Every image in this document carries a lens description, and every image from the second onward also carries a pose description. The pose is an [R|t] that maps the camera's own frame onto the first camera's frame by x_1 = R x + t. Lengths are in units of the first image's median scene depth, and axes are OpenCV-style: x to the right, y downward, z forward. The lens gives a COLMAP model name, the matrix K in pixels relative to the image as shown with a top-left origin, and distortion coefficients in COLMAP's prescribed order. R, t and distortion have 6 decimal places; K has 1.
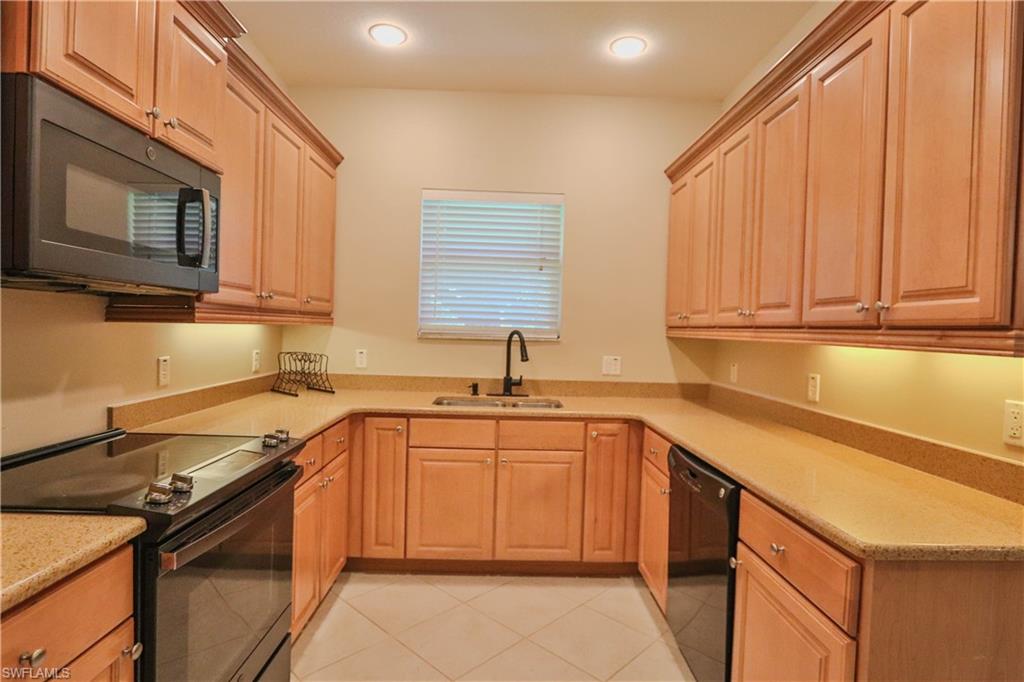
lens RADIAL K [[526.7, 0, 517.4], [0, 526.7, 338.5], [0, 0, 1]] dist [-0.021026, 0.000949]
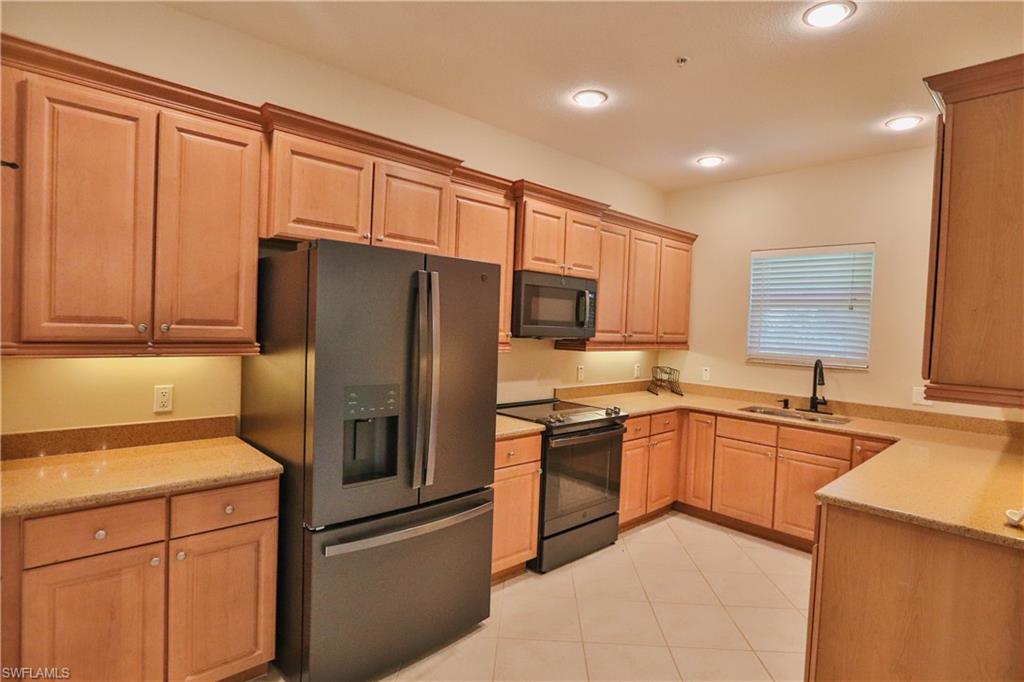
lens RADIAL K [[526.7, 0, 517.4], [0, 526.7, 338.5], [0, 0, 1]] dist [-0.021026, 0.000949]
pose [[0.664413, 0.018586, -0.747134, 0.519274], [-0.033117, 0.999441, -0.004589, -0.041988], [0.746631, 0.027792, 0.664658, -0.406429]]
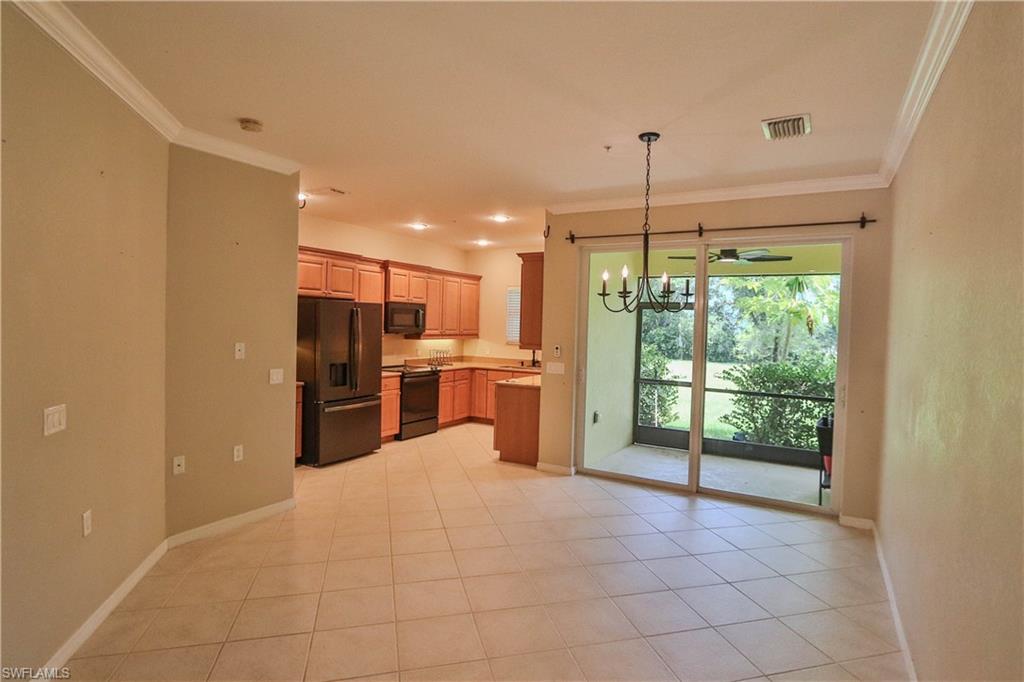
lens RADIAL K [[526.7, 0, 517.4], [0, 526.7, 338.5], [0, 0, 1]] dist [-0.021026, 0.000949]
pose [[0.849996, 0.007118, -0.526741, 1.503374], [-0.010721, 0.999935, -0.003789, -0.021260], [0.526680, 0.008868, 0.850018, -1.444378]]
